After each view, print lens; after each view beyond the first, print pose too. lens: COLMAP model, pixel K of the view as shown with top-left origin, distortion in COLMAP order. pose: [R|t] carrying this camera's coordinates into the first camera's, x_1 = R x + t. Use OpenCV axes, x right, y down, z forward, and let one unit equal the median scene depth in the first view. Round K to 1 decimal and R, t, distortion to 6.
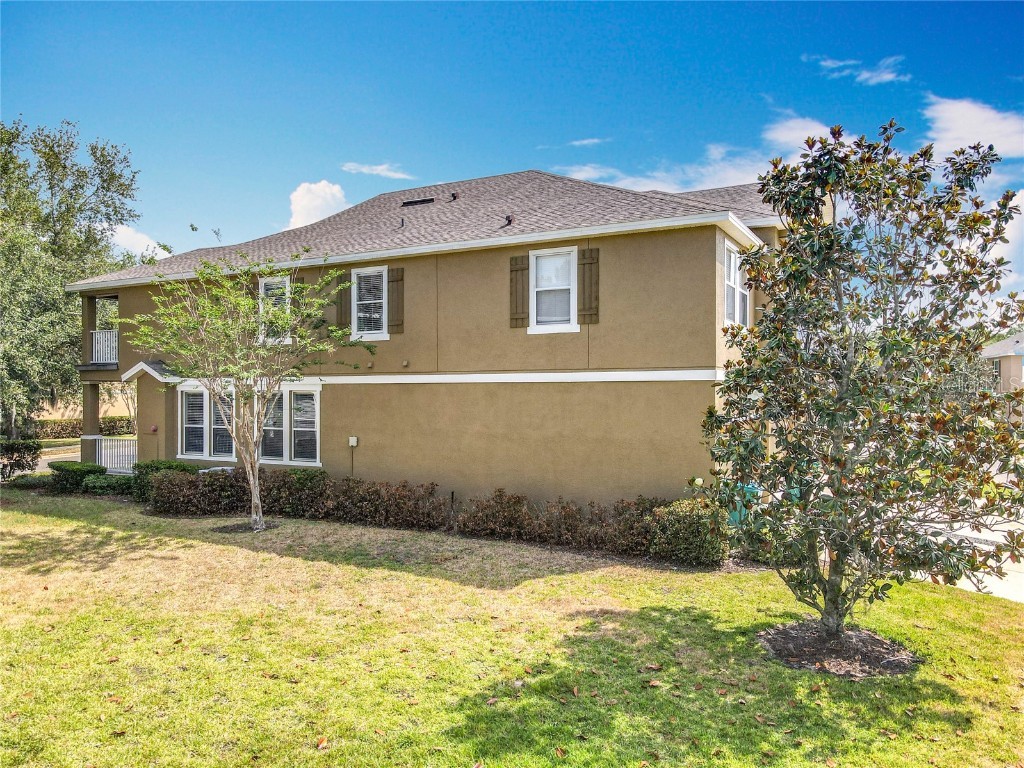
lens RADIAL K [[717.3, 0, 508.9], [0, 717.3, 376.5], [0, 0, 1]] dist [0.024227, 0.006933]
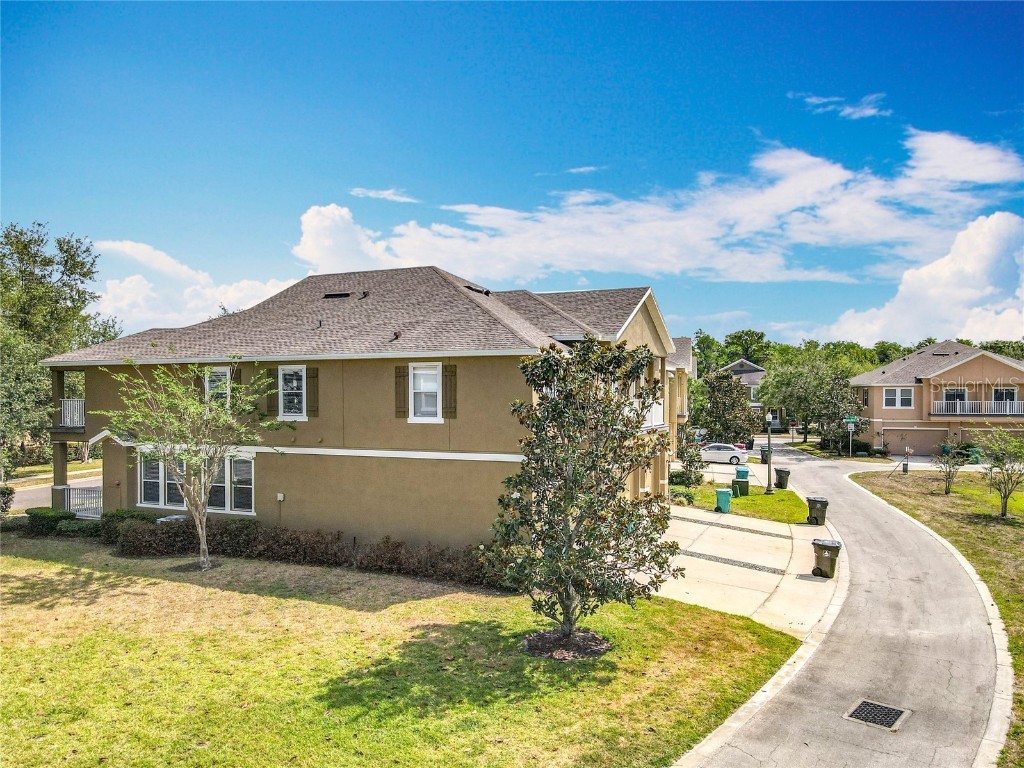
lens RADIAL K [[717.3, 0, 518.2], [0, 717.3, 390.5], [0, 0, 1]] dist [0.024227, 0.006933]
pose [[0.996941, -0.000263, 0.078163, 0.160361], [-0.000832, 0.999902, 0.013977, -0.174431], [-0.078159, -0.013999, 0.996843, -0.480265]]
